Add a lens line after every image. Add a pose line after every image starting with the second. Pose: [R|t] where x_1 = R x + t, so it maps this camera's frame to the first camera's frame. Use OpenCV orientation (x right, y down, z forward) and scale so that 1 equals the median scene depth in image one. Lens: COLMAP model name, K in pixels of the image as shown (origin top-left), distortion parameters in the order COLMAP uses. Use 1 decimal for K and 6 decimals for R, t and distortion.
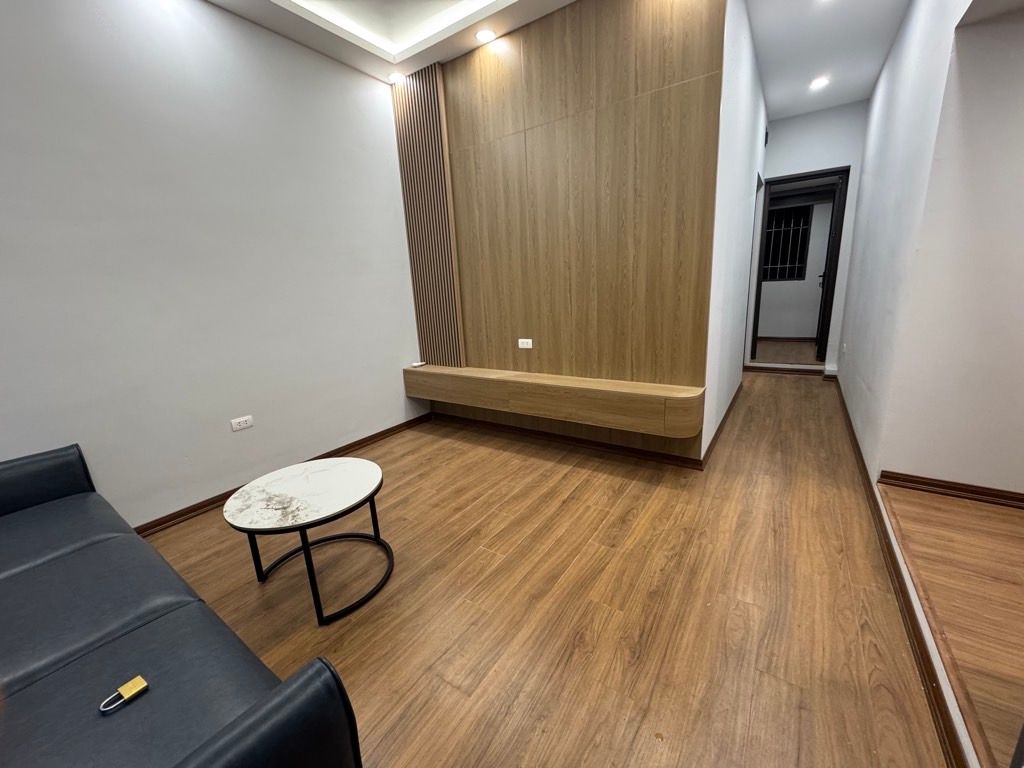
lens RADIAL K [[409.2, 0, 512.0], [0, 409.2, 384.7], [0, 0, 1]] dist [-0.001663, -0.000073]
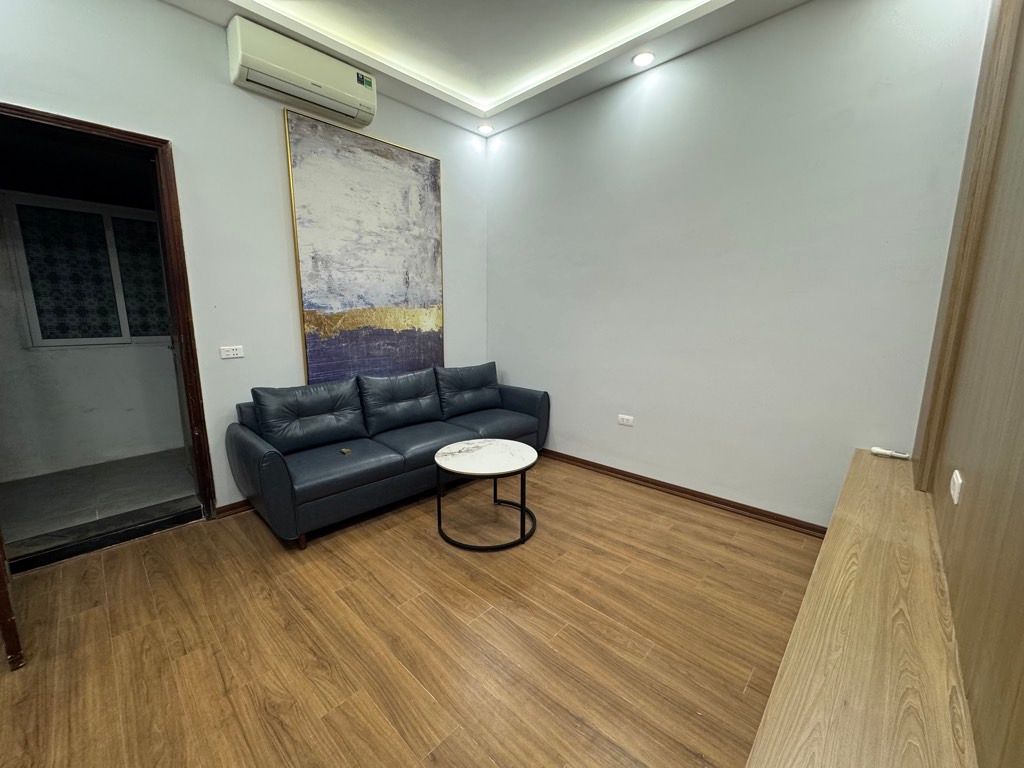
lens RADIAL K [[409.2, 0, 512.8], [0, 409.2, 384.5], [0, 0, 1]] dist [-0.001663, -0.000073]
pose [[-0.164434, 0.218458, -0.961893, 0.761789], [-0.225665, 0.940972, 0.252284, -0.338229], [0.960228, 0.258549, -0.105429, 1.143246]]
